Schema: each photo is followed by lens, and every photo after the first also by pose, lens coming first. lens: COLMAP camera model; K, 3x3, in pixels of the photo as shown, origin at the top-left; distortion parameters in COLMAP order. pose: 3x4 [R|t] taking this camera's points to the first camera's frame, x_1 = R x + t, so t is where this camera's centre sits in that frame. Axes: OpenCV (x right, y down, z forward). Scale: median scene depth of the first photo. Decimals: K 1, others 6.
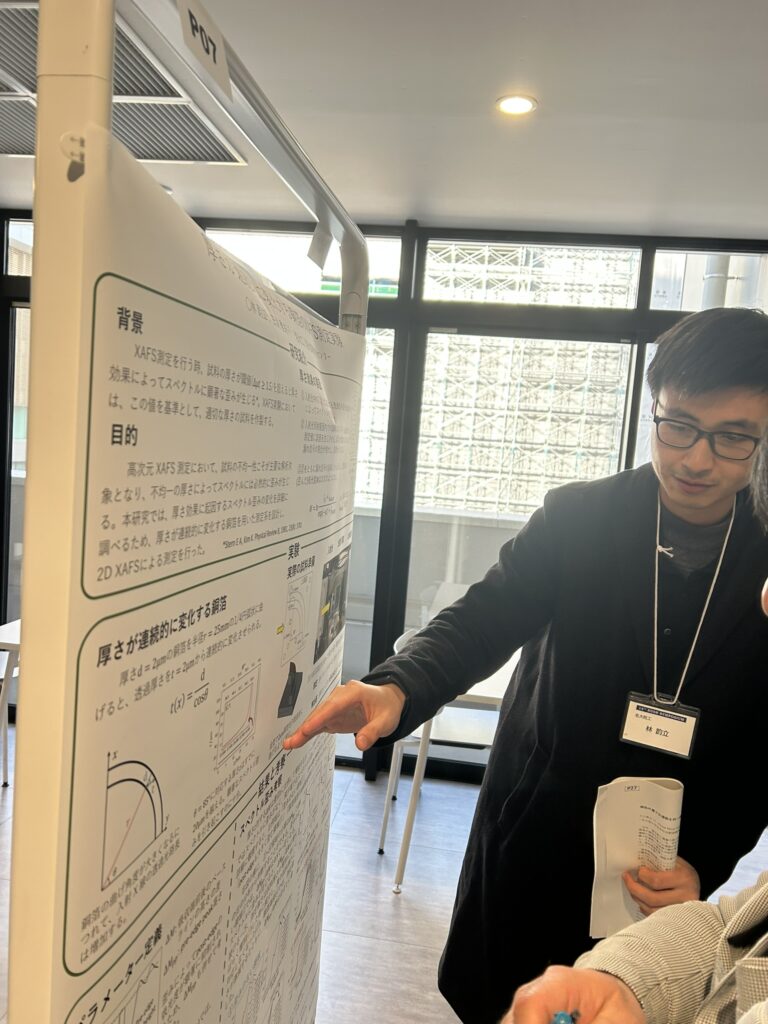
lens RADIAL K [[771.9, 0, 394.7], [0, 771.9, 512.8], [0, 0, 1]] dist [0.042288, -0.039494]
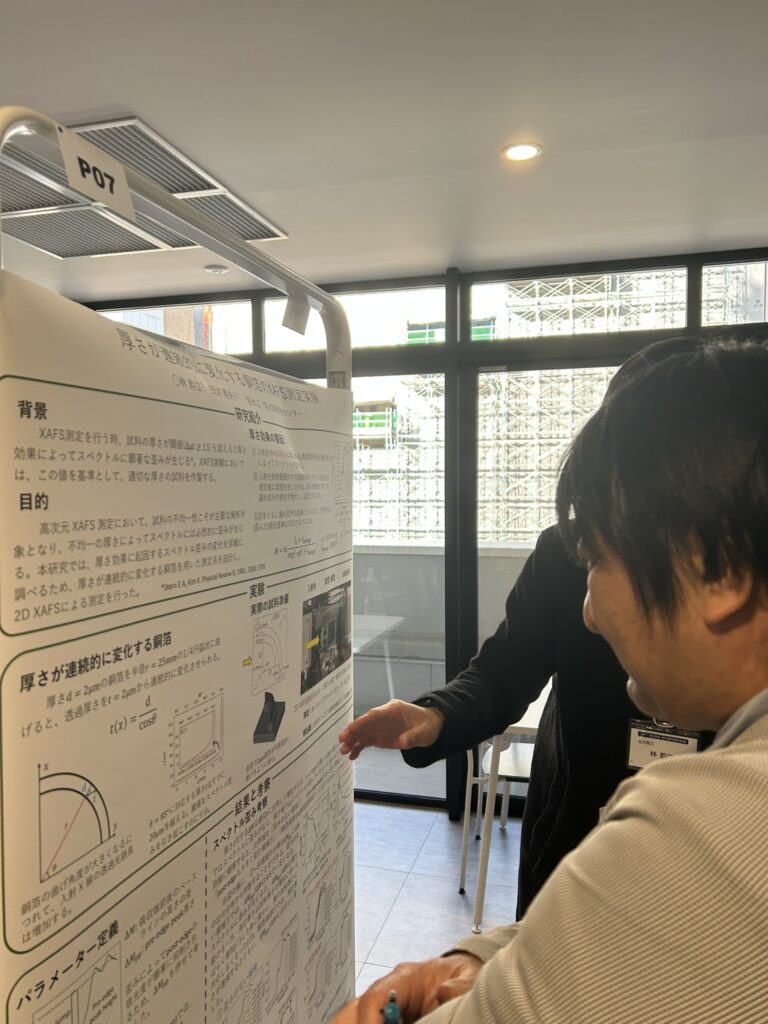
lens RADIAL K [[771.9, 0, 375.6], [0, 771.9, 512.8], [0, 0, 1]] dist [0.042288, -0.039494]
pose [[0.983145, -0.065471, -0.170703, 0.211728], [0.056427, 0.996761, -0.057306, 0.010272], [0.173901, 0.046708, 0.983655, -0.064212]]
